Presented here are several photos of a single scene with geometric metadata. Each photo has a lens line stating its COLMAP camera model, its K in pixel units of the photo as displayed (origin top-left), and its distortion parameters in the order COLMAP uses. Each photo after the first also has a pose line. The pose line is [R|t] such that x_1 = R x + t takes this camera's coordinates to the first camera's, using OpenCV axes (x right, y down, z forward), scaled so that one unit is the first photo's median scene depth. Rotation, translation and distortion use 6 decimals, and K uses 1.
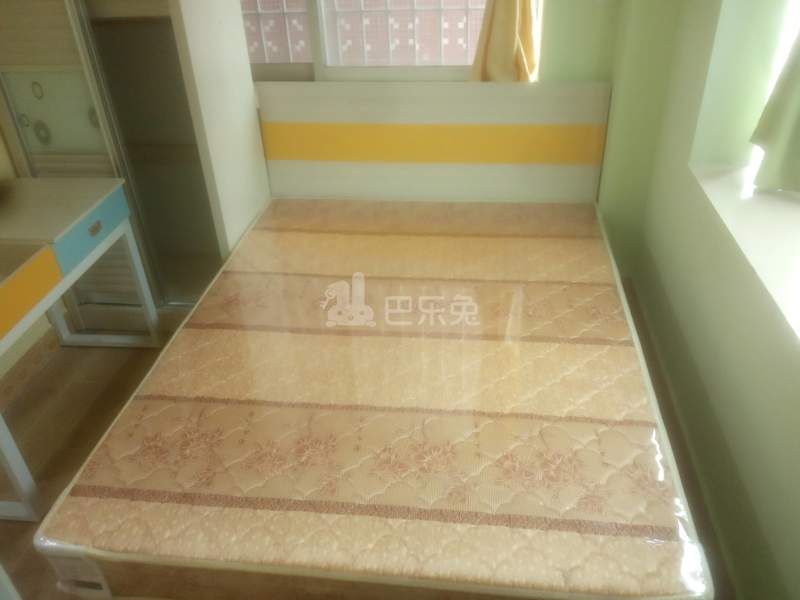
lens RADIAL K [[677.3, 0, 400.0], [0, 677.3, 300.0], [0, 0, 1]] dist [0.071041, -0.094338]
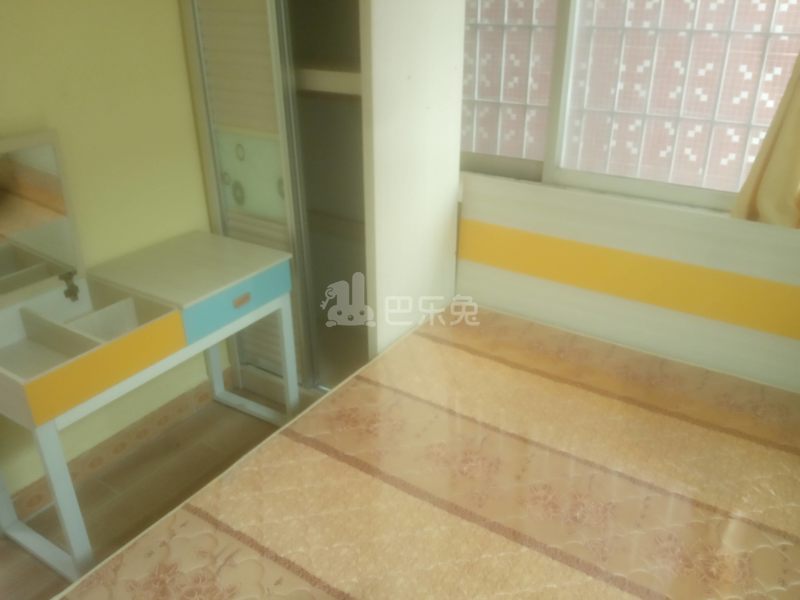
lens RADIAL K [[659.4, 0, 400.0], [0, 659.4, 300.0], [0, 0, 1]] dist [0.081347, -0.121758]
pose [[0.892905, 0.224125, -0.390498, 0.097320], [-0.263315, 0.963459, -0.049116, -0.104589], [0.365220, 0.146679, 0.919293, 0.213250]]
